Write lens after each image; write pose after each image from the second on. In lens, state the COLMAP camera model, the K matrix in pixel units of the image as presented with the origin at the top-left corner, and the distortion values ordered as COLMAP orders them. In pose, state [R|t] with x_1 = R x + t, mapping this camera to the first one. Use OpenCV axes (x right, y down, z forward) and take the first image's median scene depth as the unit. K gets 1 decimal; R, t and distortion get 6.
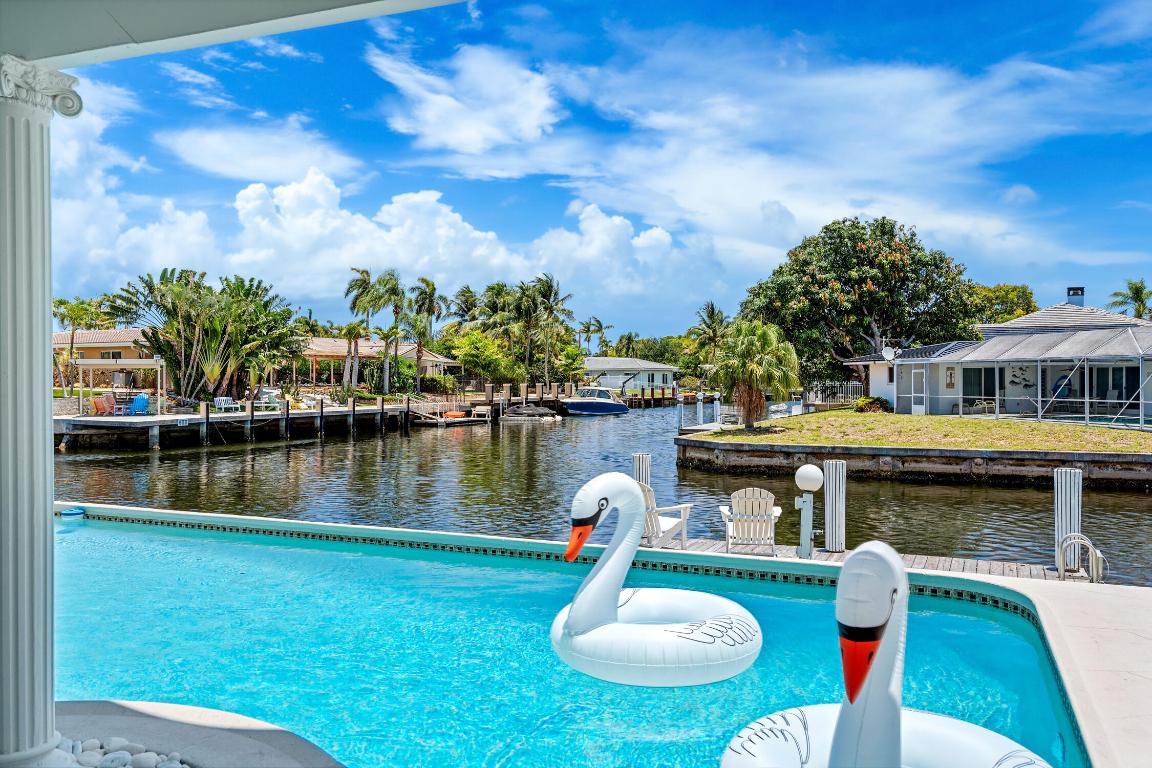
lens RADIAL K [[936.1, 0, 584.4], [0, 936.1, 381.4], [0, 0, 1]] dist [-0.014057, -0.013735]
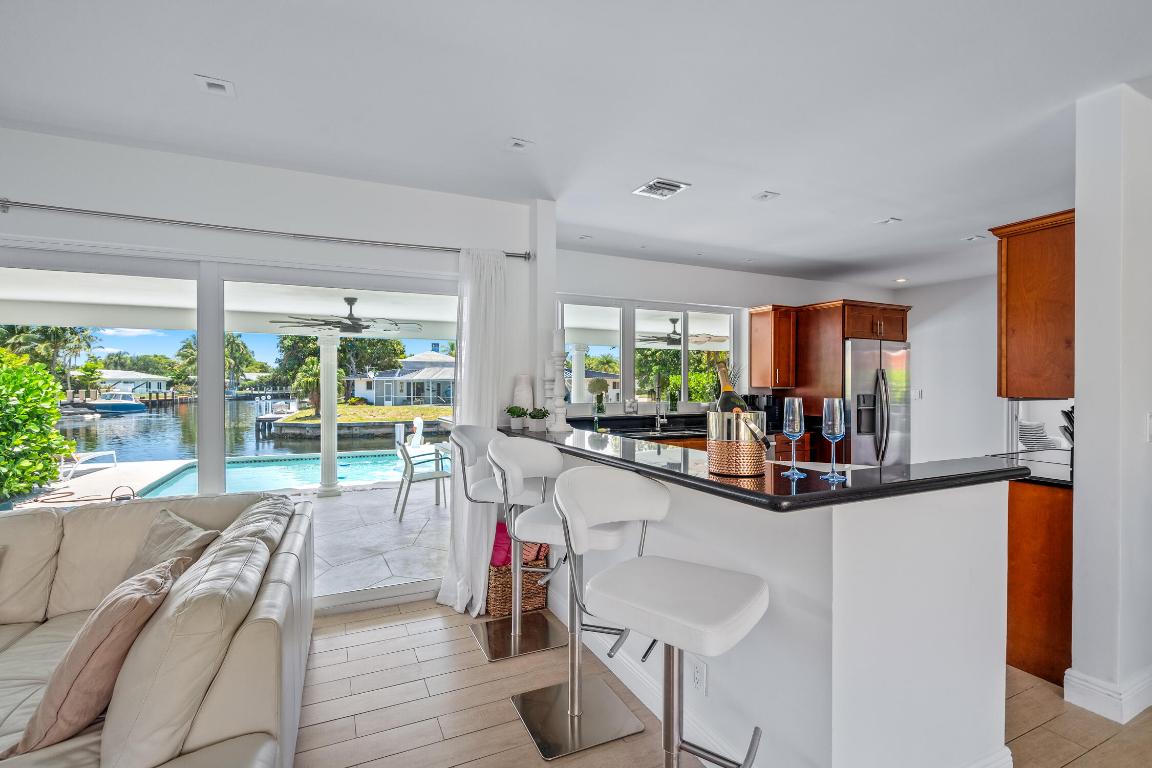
lens RADIAL K [[527.4, 0, 578.6], [0, 527.4, 386.7], [0, 0, 1]] dist [0.000788, -0.001716]
pose [[0.683253, 0.000009, 0.730182, -0.155370], [-0.000186, 1.000000, 0.000162, -0.004497], [-0.730182, -0.000246, 0.683252, -0.063071]]
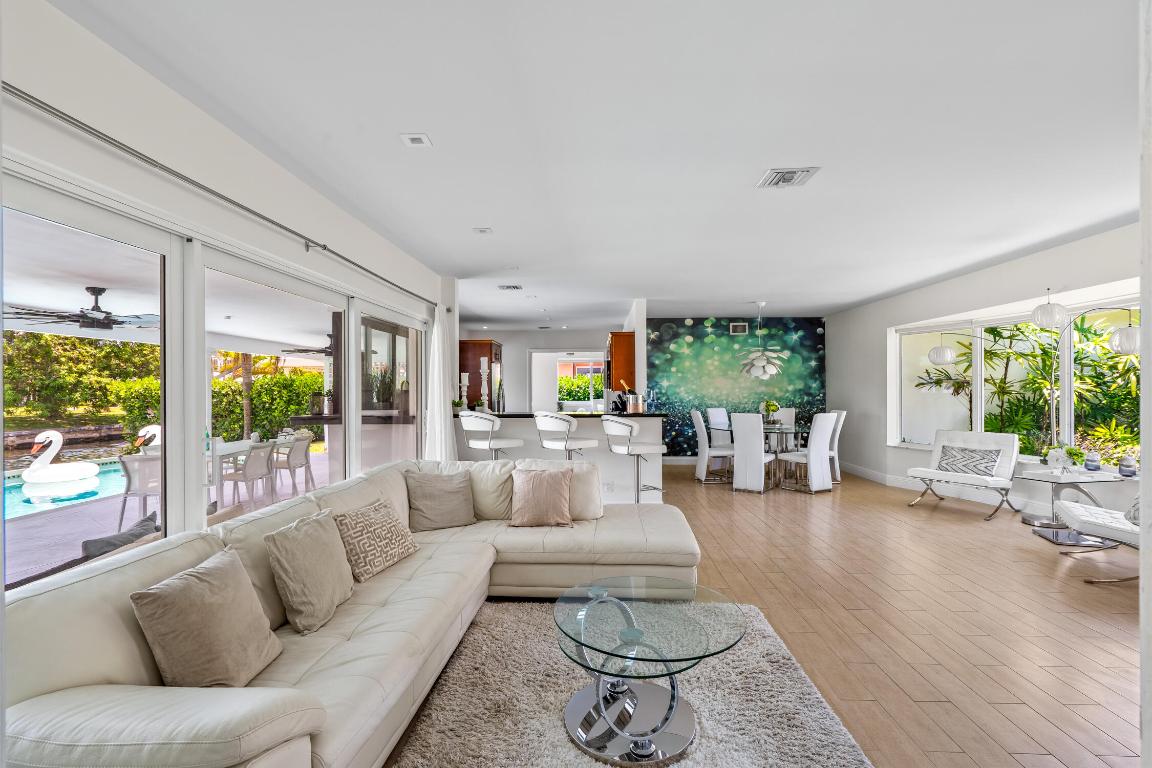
lens RADIAL K [[527.4, 0, 584.4], [0, 527.4, 382.4], [0, 0, 1]] dist [0.000788, -0.001716]
pose [[-0.336649, 0.012918, 0.941542, -0.229380], [0.009557, 0.999901, -0.010302, -0.004387], [-0.941582, 0.005530, -0.336739, 0.002219]]
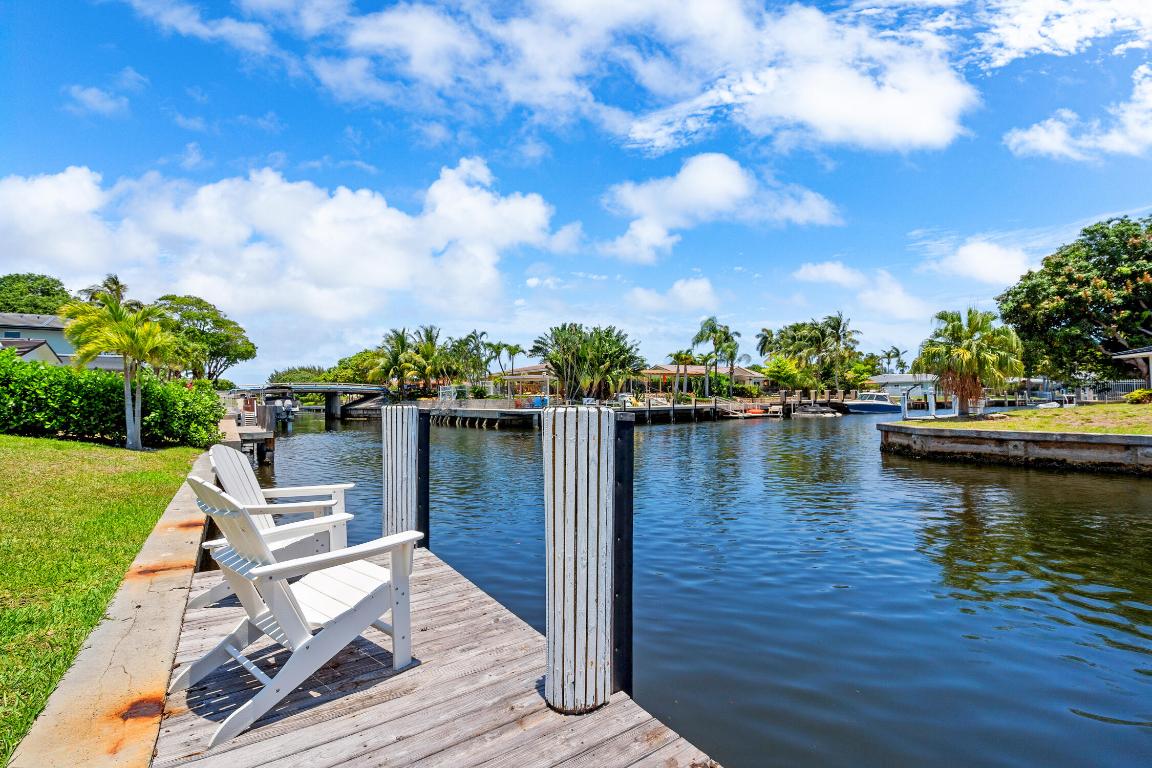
lens RADIAL K [[527.4, 0, 573.4], [0, 527.4, 375.6], [0, 0, 1]] dist [0.000788, -0.001716]
pose [[0.842993, -0.033743, -0.536865, 0.086716], [0.010673, 0.998883, -0.046023, 0.019585], [0.537818, 0.033067, 0.842412, 0.200963]]
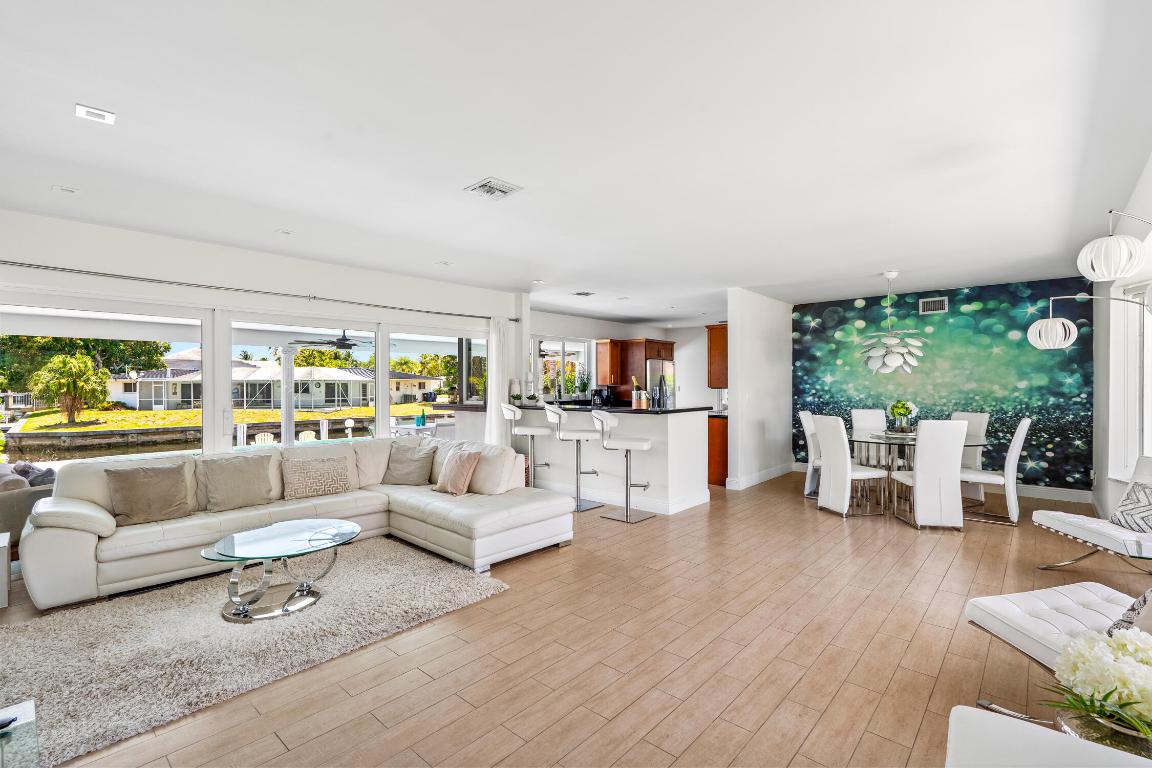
lens RADIAL K [[527.4, 0, 575.6], [0, 527.4, 386.6], [0, 0, 1]] dist [0.000788, -0.001716]
pose [[0.354756, -0.003280, 0.934953, -0.237923], [0.006776, 0.999977, 0.000936, -0.003999], [-0.934934, 0.006003, 0.354770, -0.075549]]
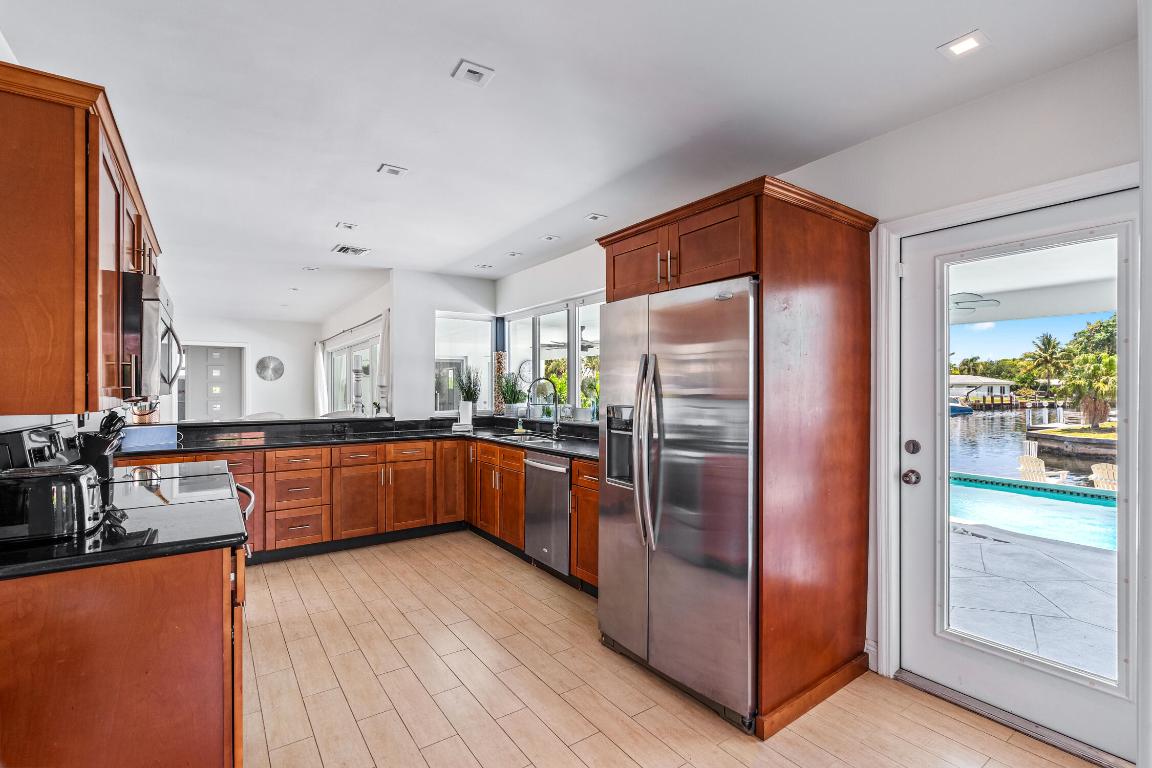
lens RADIAL K [[527.4, 0, 572.5], [0, 527.4, 390.2], [0, 0, 1]] dist [0.000788, -0.001716]
pose [[0.830720, 0.001094, -0.556689, -0.026675], [-0.001014, 0.999999, 0.000452, -0.004753], [0.556689, 0.000189, 0.830721, -0.079011]]
